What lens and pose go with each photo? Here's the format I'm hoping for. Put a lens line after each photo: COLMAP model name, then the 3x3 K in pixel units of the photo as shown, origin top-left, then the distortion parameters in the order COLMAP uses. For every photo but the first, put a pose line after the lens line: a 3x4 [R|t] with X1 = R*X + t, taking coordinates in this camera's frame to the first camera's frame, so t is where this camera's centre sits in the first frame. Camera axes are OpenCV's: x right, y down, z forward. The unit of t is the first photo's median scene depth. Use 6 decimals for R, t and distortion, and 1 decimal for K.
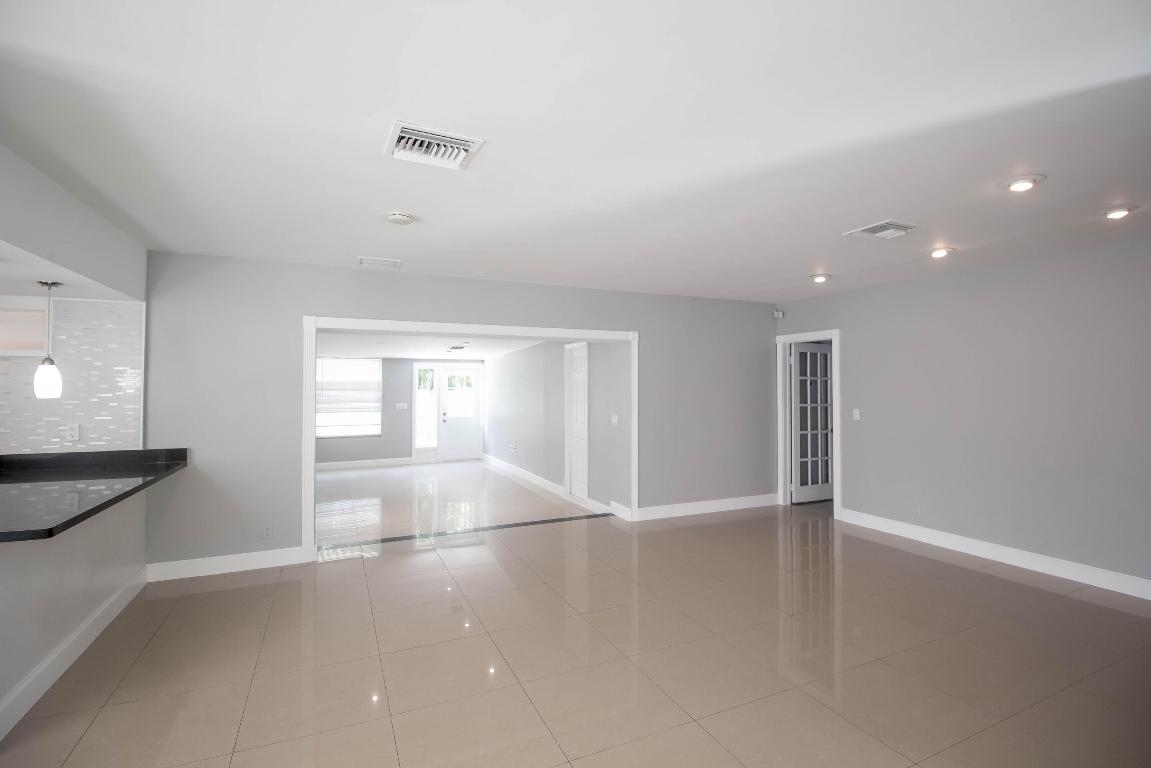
lens RADIAL K [[530.2, 0, 576.4], [0, 530.2, 376.6], [0, 0, 1]] dist [-0.002280, -0.000405]
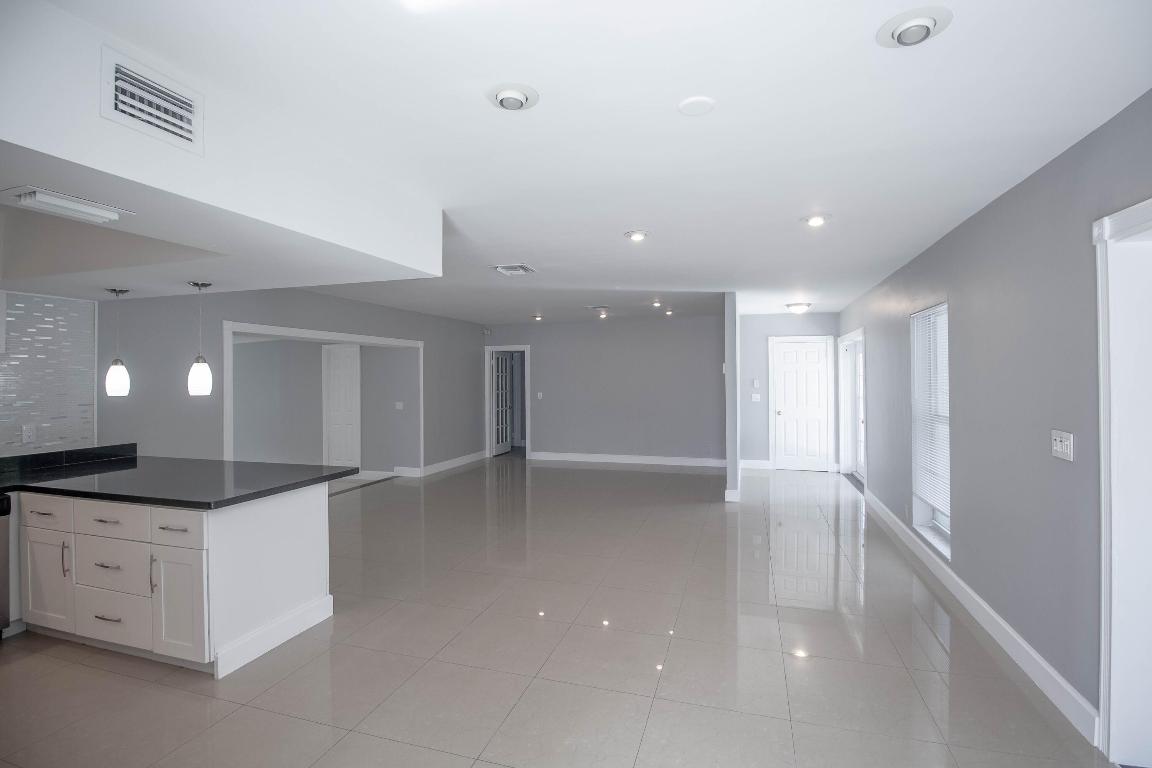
lens RADIAL K [[530.7, 0, 576.9], [0, 530.7, 377.3], [0, 0, 1]] dist [-0.002280, -0.000405]
pose [[0.676515, -0.005288, 0.736410, -0.641408], [-0.004950, 0.999919, 0.011728, -0.008050], [-0.736412, -0.011579, 0.676434, -0.244347]]
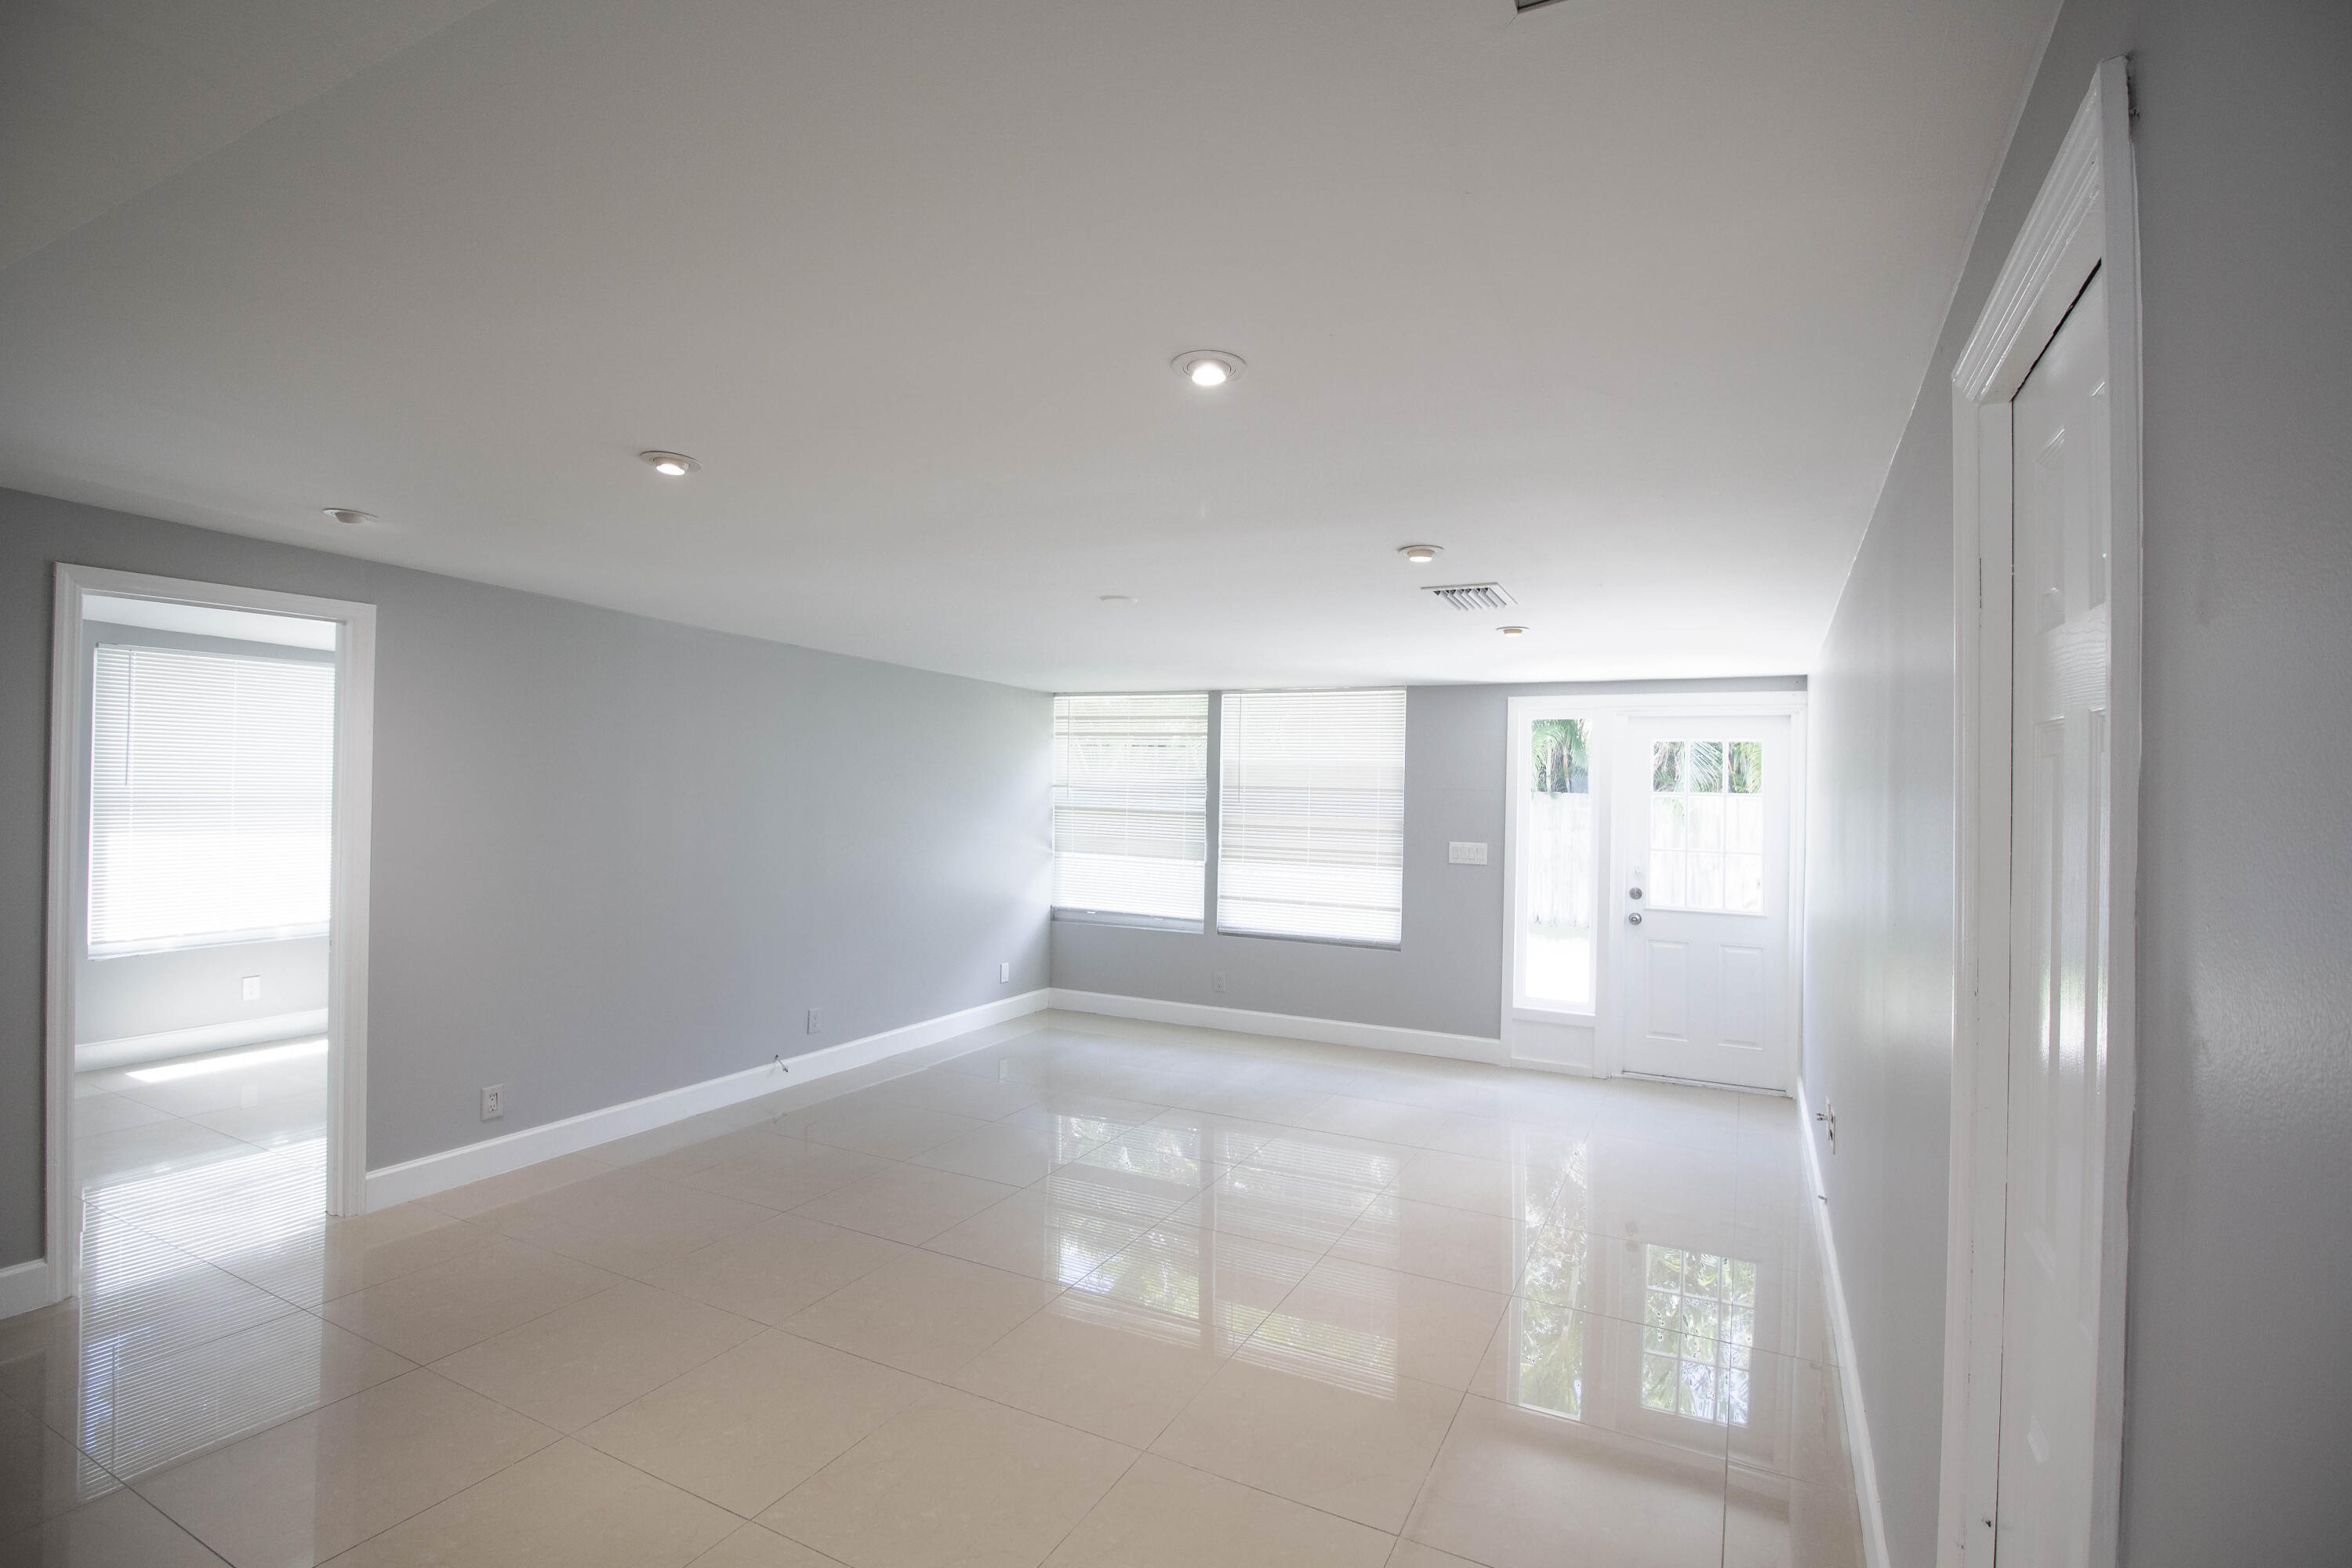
lens RADIAL K [[1083.5, 0, 1183.3], [0, 1083.5, 765.8], [0, 0, 1]] dist [-0.002280, -0.000405]
pose [[0.610825, 0.003556, -0.791757, 0.034838], [-0.001724, 0.999994, 0.003161, 0.007167], [0.791763, -0.000566, 0.610828, 0.503389]]
